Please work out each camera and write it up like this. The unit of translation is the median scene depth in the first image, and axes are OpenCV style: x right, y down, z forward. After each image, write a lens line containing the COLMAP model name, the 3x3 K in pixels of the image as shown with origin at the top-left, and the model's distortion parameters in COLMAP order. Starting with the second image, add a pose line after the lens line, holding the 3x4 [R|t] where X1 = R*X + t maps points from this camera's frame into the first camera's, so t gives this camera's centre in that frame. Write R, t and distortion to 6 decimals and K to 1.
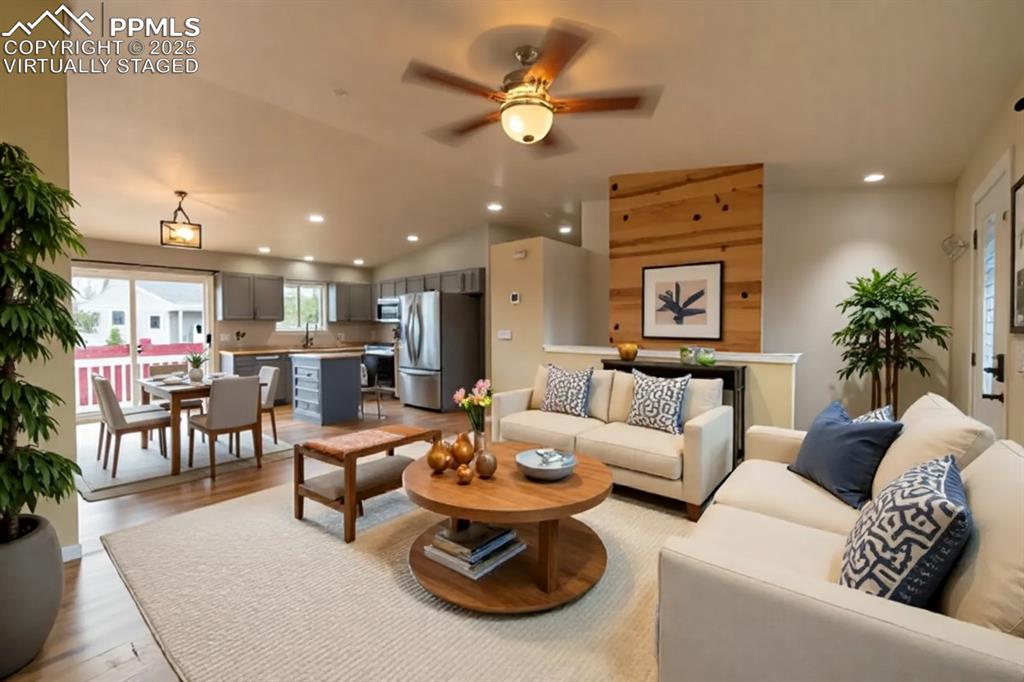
lens RADIAL K [[427.0, 0, 502.7], [0, 427.0, 339.1], [0, 0, 1]] dist [-0.001036, 0.000005]
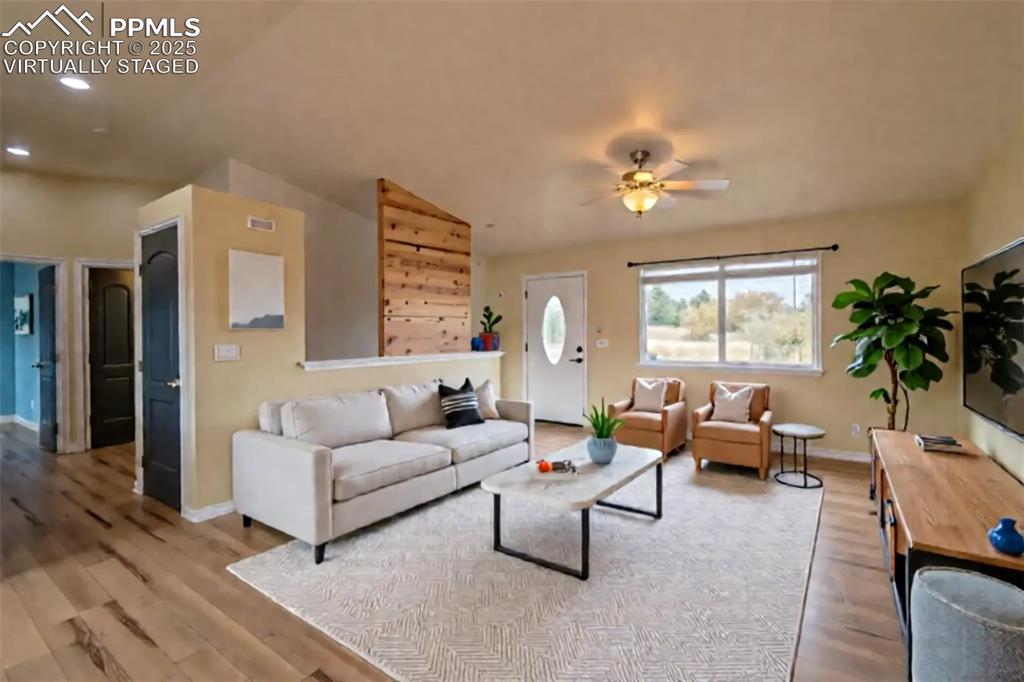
lens RADIAL K [[438.1, 0, 505.8], [0, 438.1, 337.7], [0, 0, 1]] dist [-0.001460, -0.000385]
pose [[-0.099490, -0.003649, 0.995032, -0.933052], [0.033093, 0.999428, 0.006974, -0.030286], [-0.994488, 0.033623, -0.099312, 1.039085]]
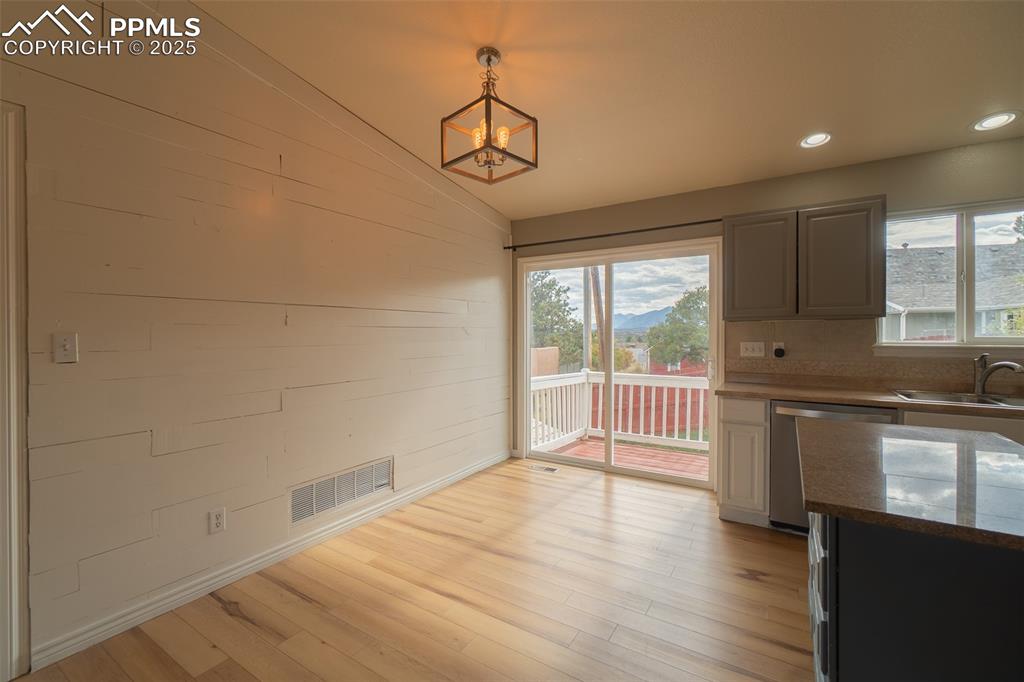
lens RADIAL K [[439.4, 0, 503.1], [0, 439.4, 336.8], [0, 0, 1]] dist [-0.002201, 0.000084]
pose [[0.124916, 0.007958, -0.992135, -0.359162], [-0.025141, 0.999672, 0.004853, -0.038786], [0.991849, 0.024337, 0.125075, 1.268483]]
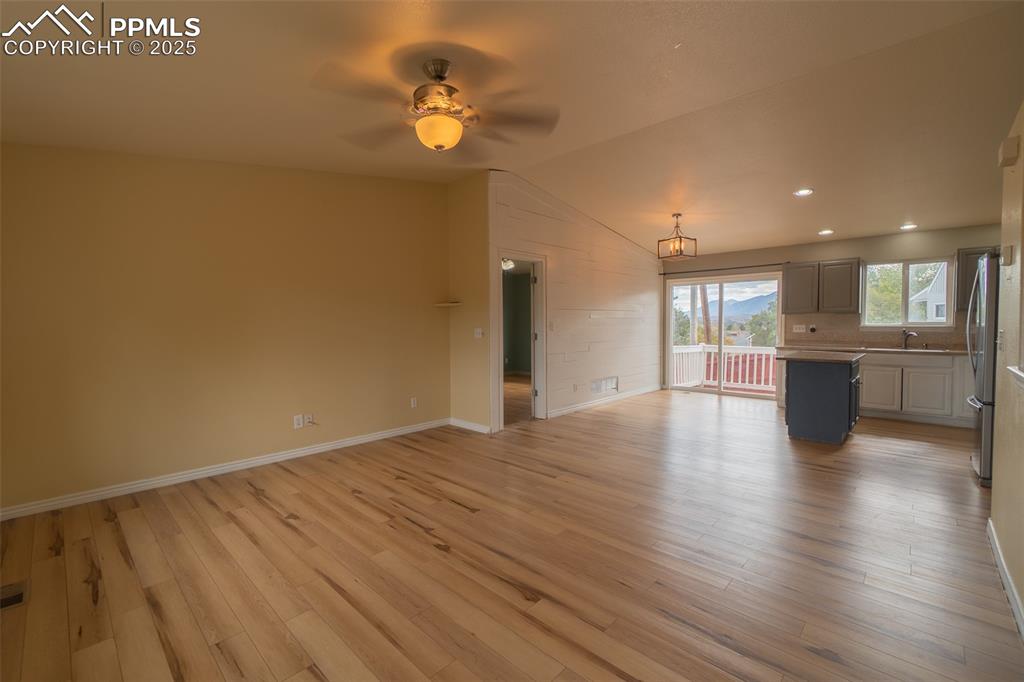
lens RADIAL K [[438.1, 0, 505.8], [0, 438.1, 337.7], [0, 0, 1]] dist [-0.001460, -0.000385]
pose [[-0.068102, 0.035916, -0.997032, 0.735245], [-0.021300, 0.999072, 0.037444, -0.024872], [0.997451, 0.023787, -0.067273, 0.787870]]
